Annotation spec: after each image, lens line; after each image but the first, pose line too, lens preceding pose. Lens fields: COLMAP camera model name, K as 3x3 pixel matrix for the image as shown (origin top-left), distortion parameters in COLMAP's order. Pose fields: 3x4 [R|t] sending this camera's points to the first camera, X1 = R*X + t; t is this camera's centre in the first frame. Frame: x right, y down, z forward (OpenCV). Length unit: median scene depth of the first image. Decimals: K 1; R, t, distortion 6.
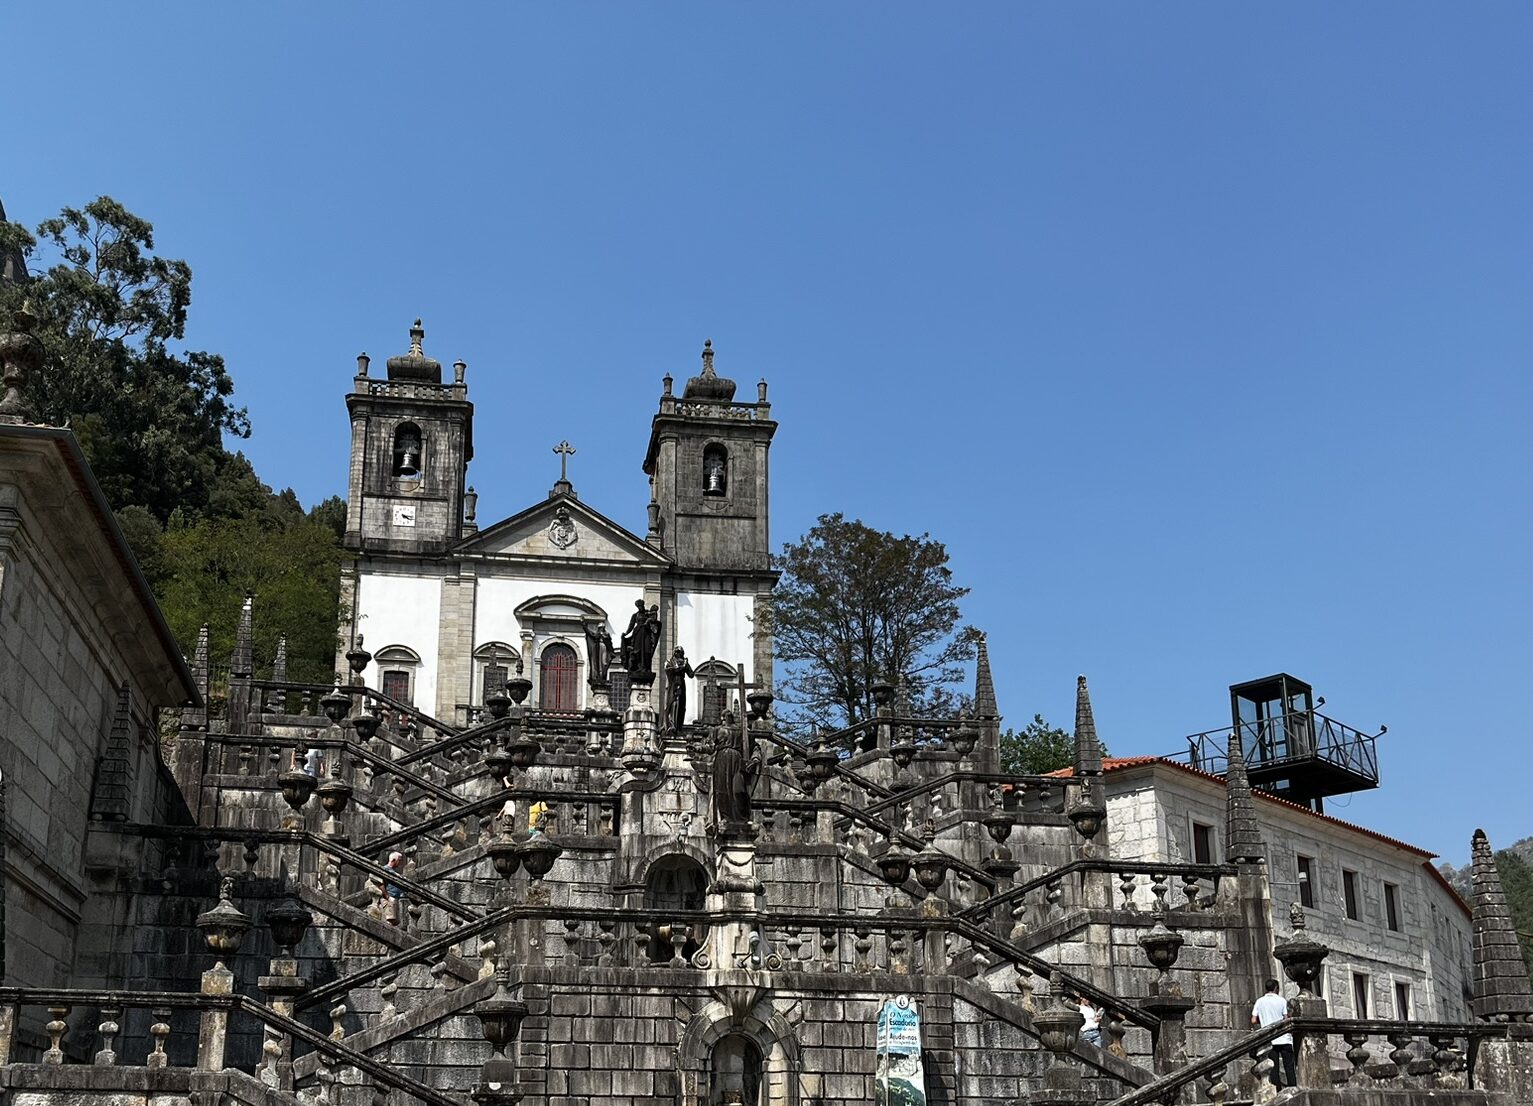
lens RADIAL K [[2214.0, 0, 765.7], [0, 2214.0, 628.1], [0, 0, 1]] dist [0.169672, -0.609398]
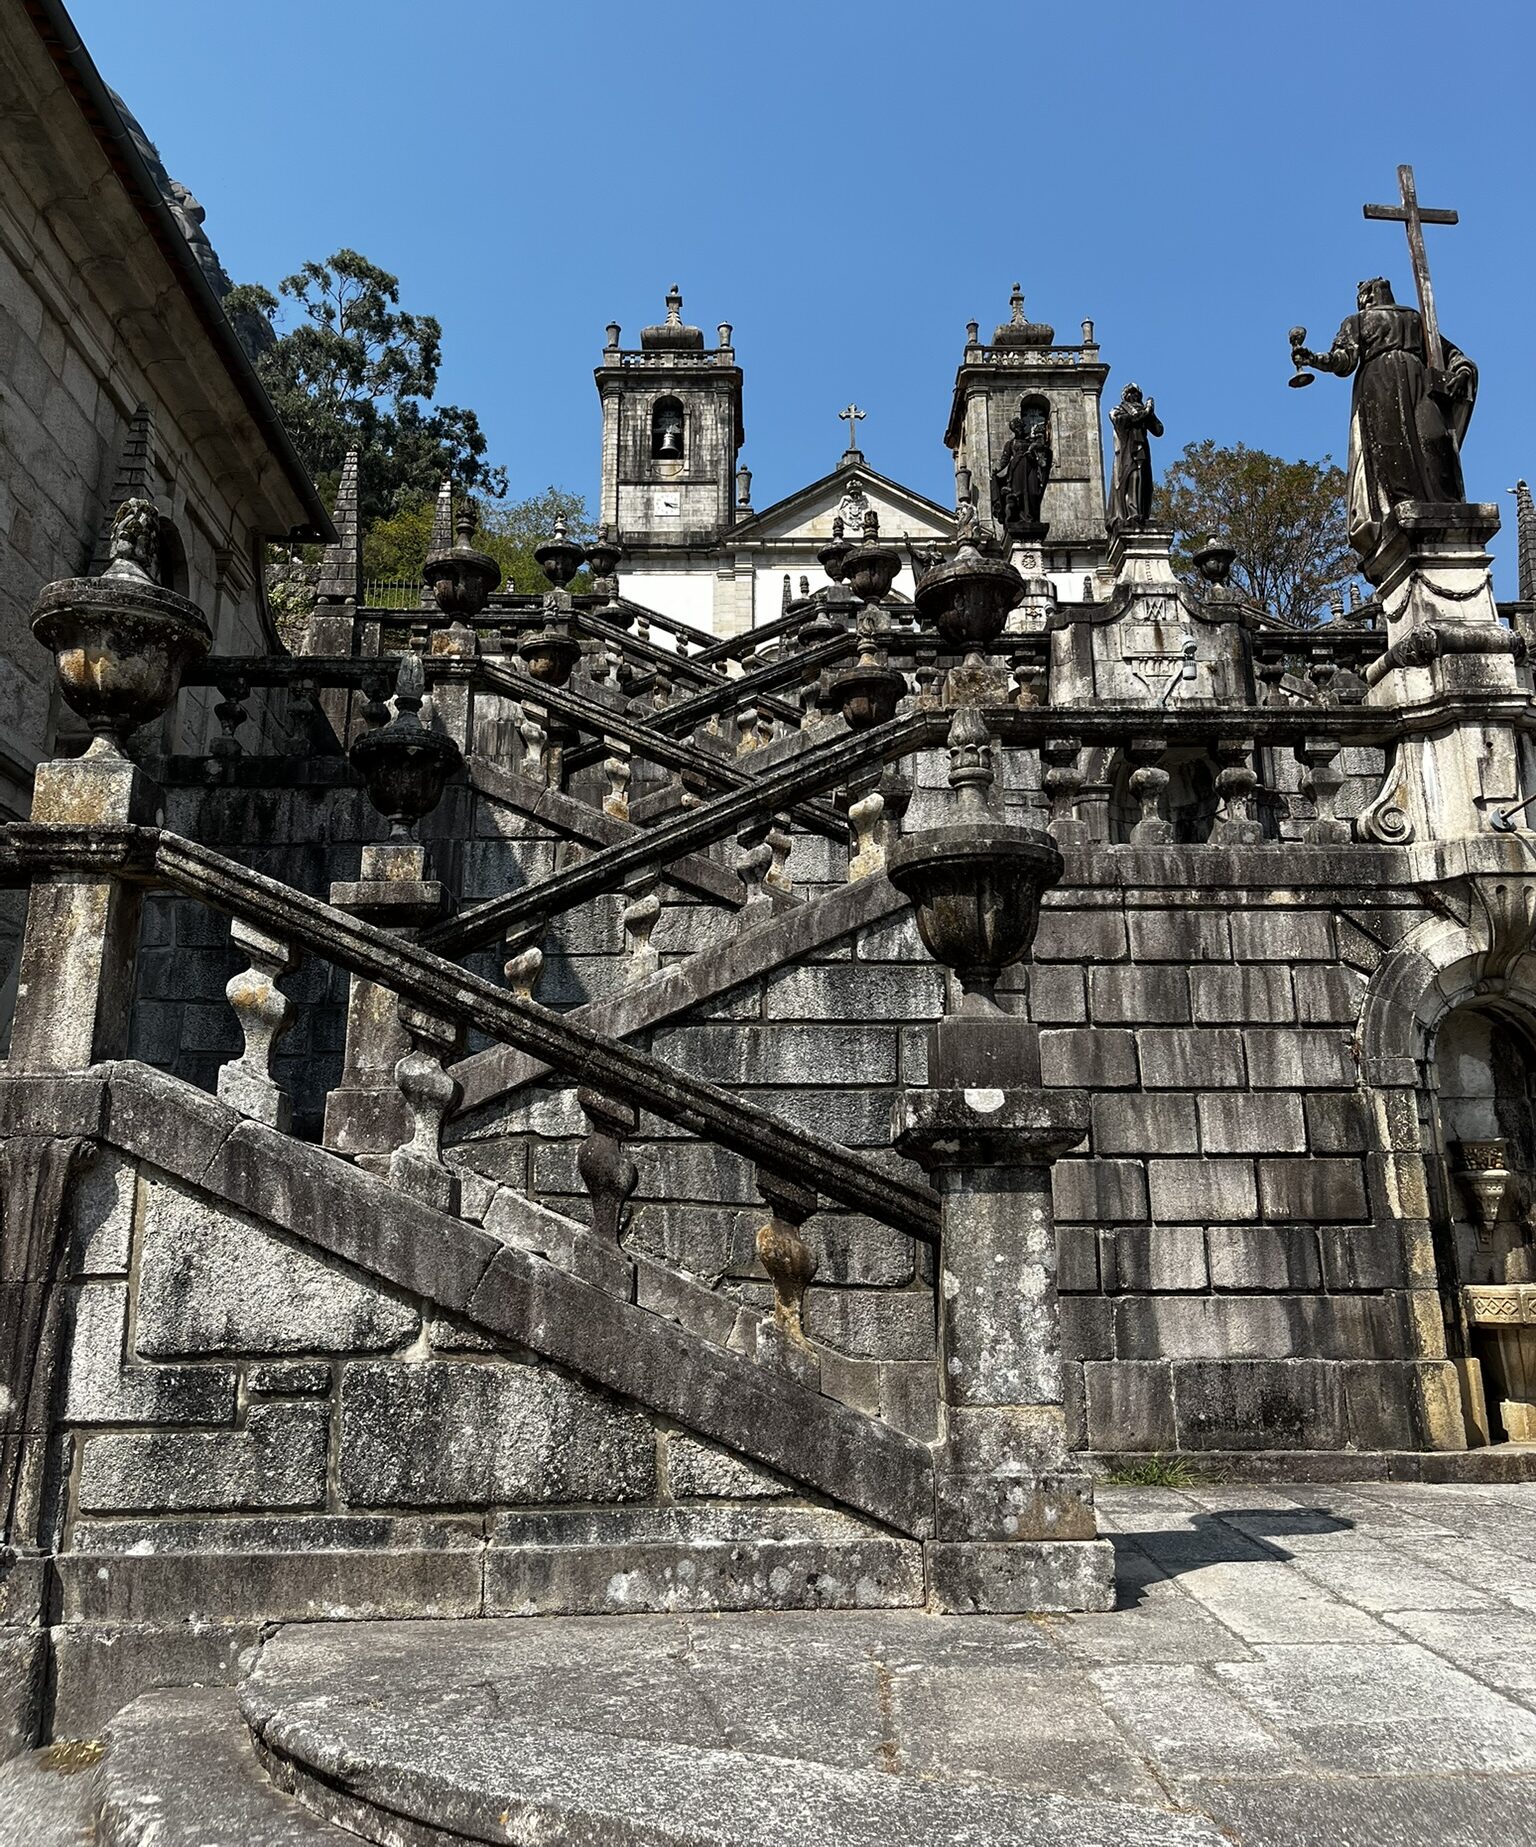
lens RADIAL K [[1563.8, 0, 776.6], [0, 1563.8, 818.0], [0, 0, 1]] dist [0.035124, -0.011969]
pose [[0.993799, -0.045760, -0.101343, -0.096612], [0.042124, 0.998399, -0.037743, 0.134110], [0.102908, 0.033240, 0.994135, 0.606780]]
